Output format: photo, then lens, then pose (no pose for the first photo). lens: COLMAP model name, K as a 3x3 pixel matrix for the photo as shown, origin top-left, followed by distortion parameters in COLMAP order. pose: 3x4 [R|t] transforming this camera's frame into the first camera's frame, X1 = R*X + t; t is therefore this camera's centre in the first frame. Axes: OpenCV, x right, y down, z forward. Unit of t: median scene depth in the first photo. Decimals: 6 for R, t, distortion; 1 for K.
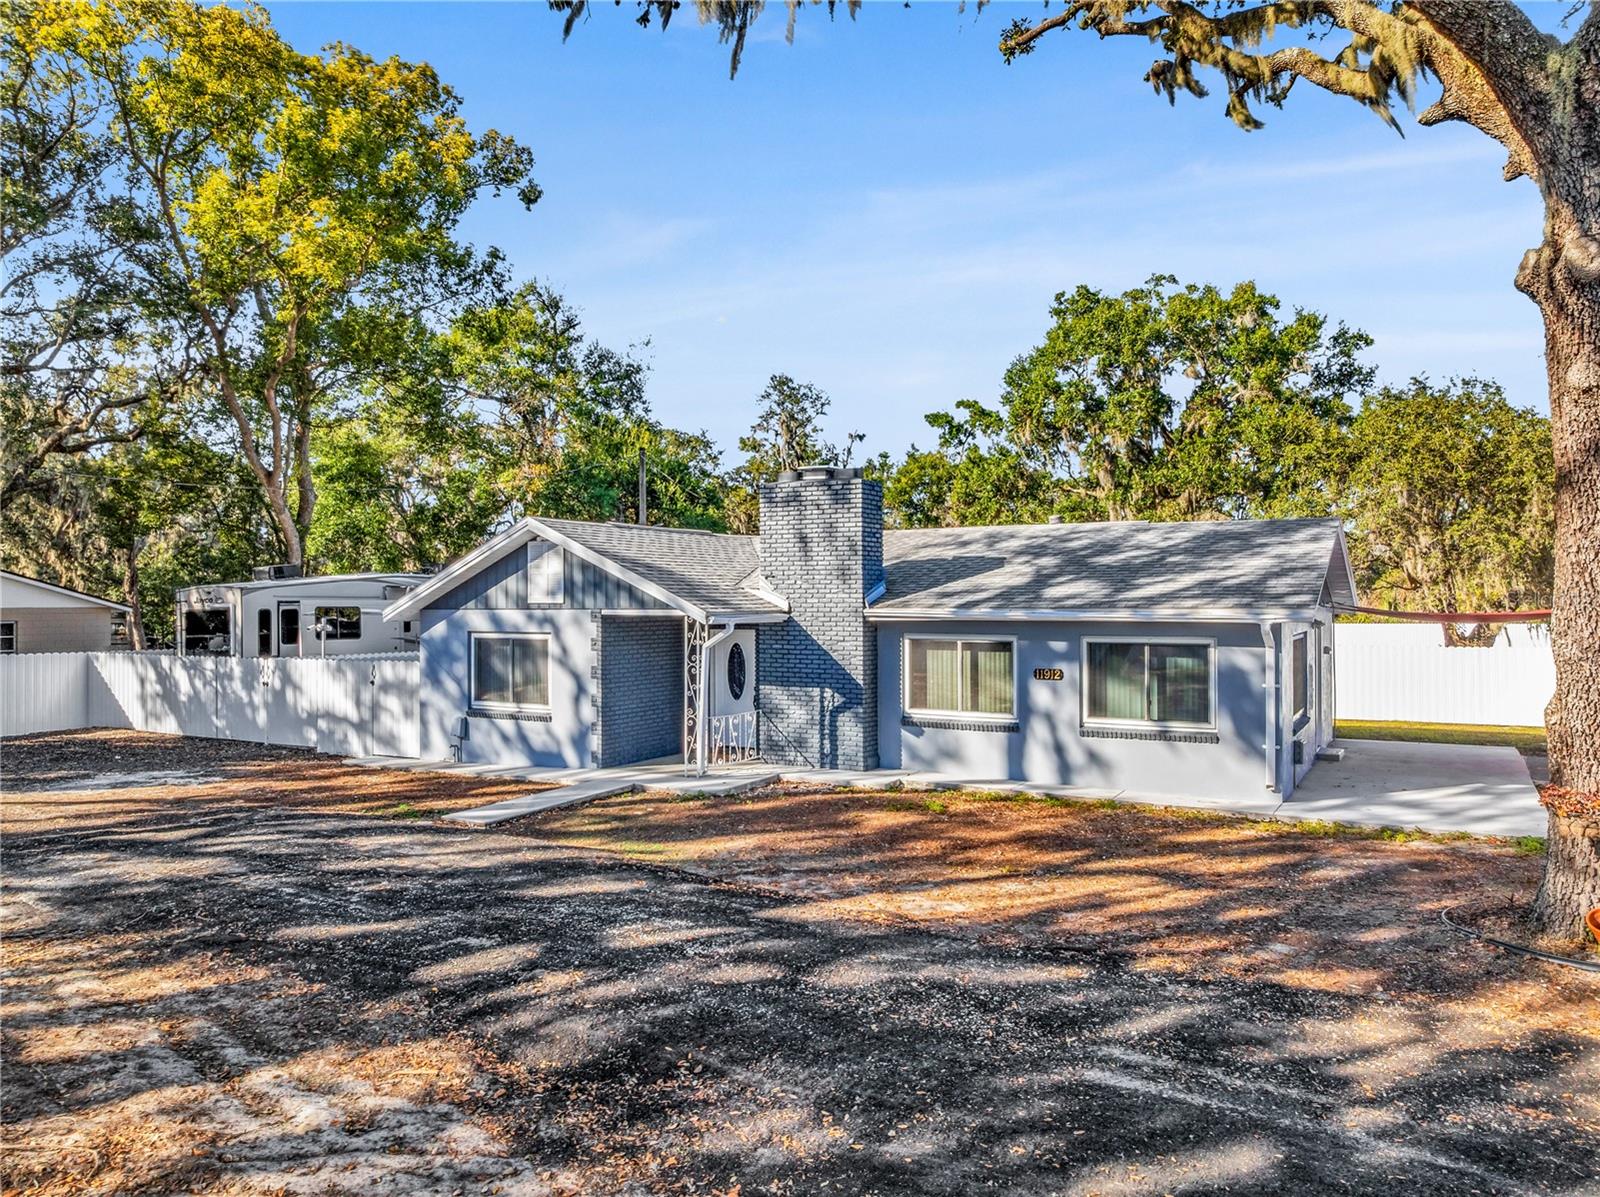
lens RADIAL K [[1121.8, 0, 800.0], [0, 1121.8, 598.5], [0, 0, 1]] dist [-0.000719, 0.000676]
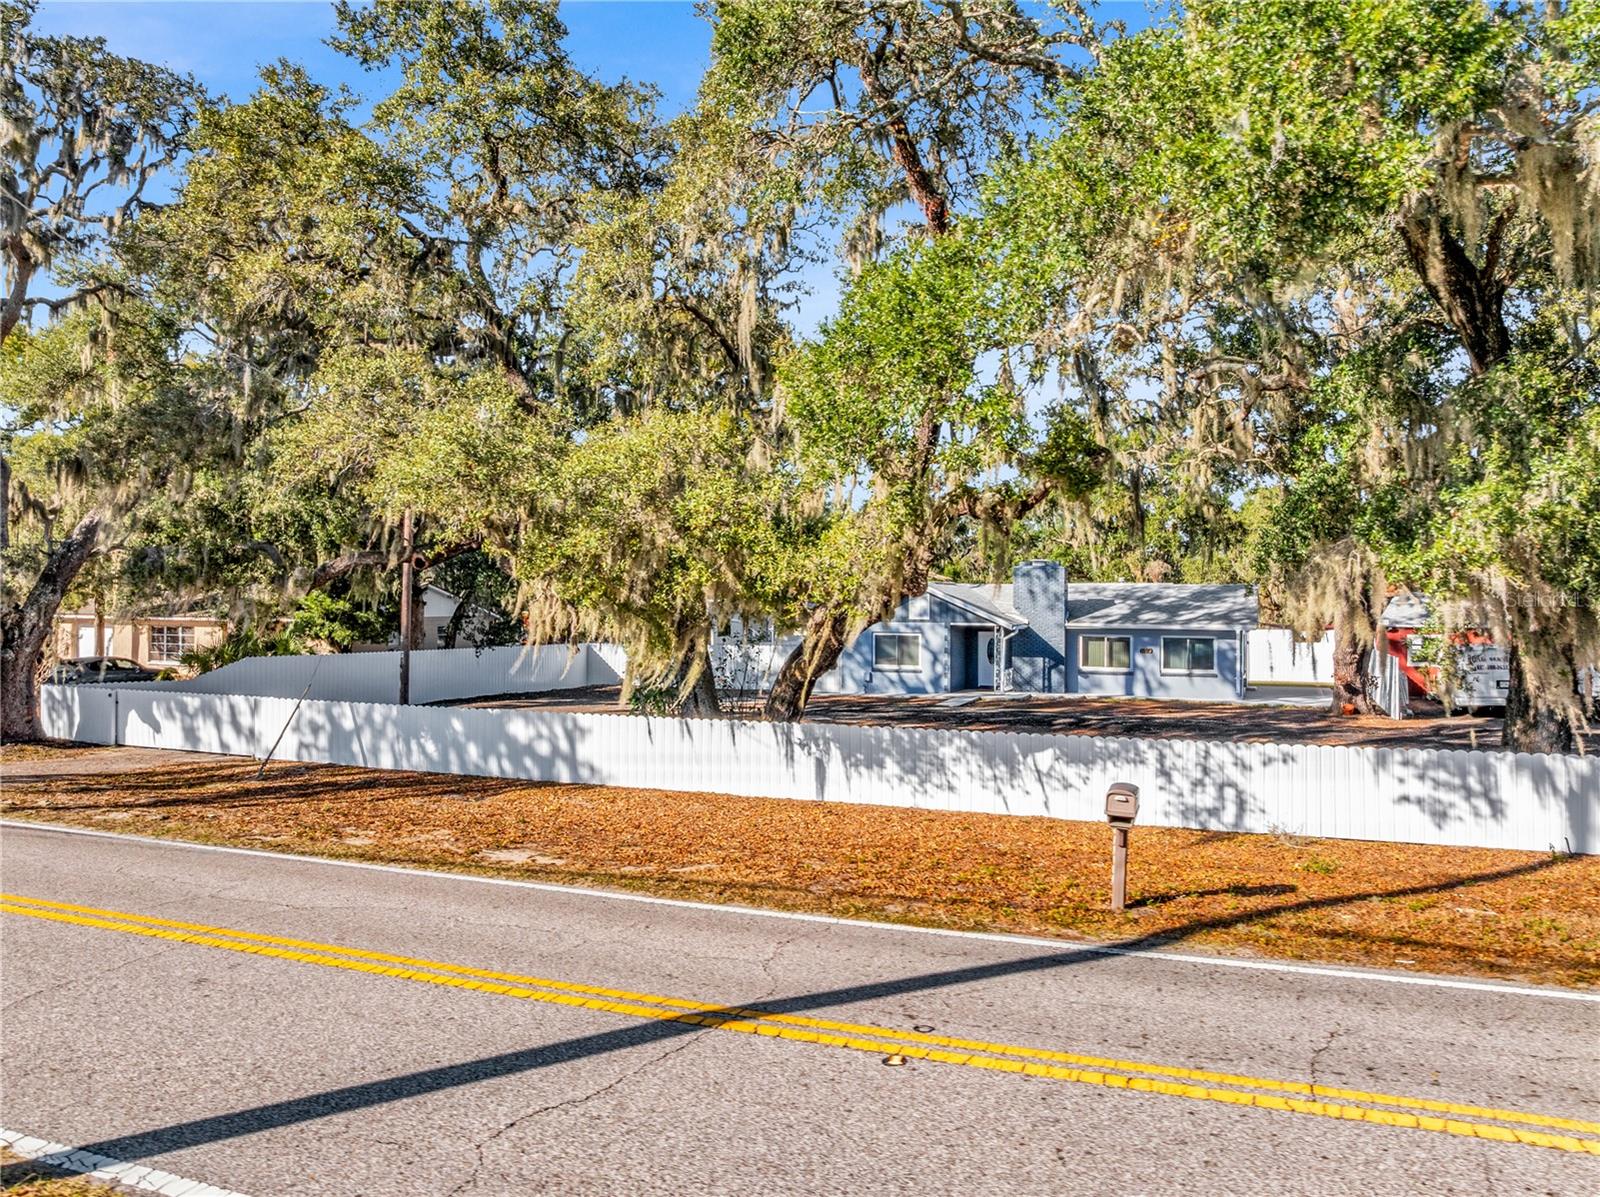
lens RADIAL K [[1121.8, 0, 800.0], [0, 1121.8, 598.5], [0, 0, 1]] dist [-0.000719, 0.000676]
pose [[0.992255, 0.007657, 0.123979, -0.763272], [-0.008091, 0.999963, 0.002997, -0.044473], [-0.123952, -0.003977, 0.992280, -1.218903]]
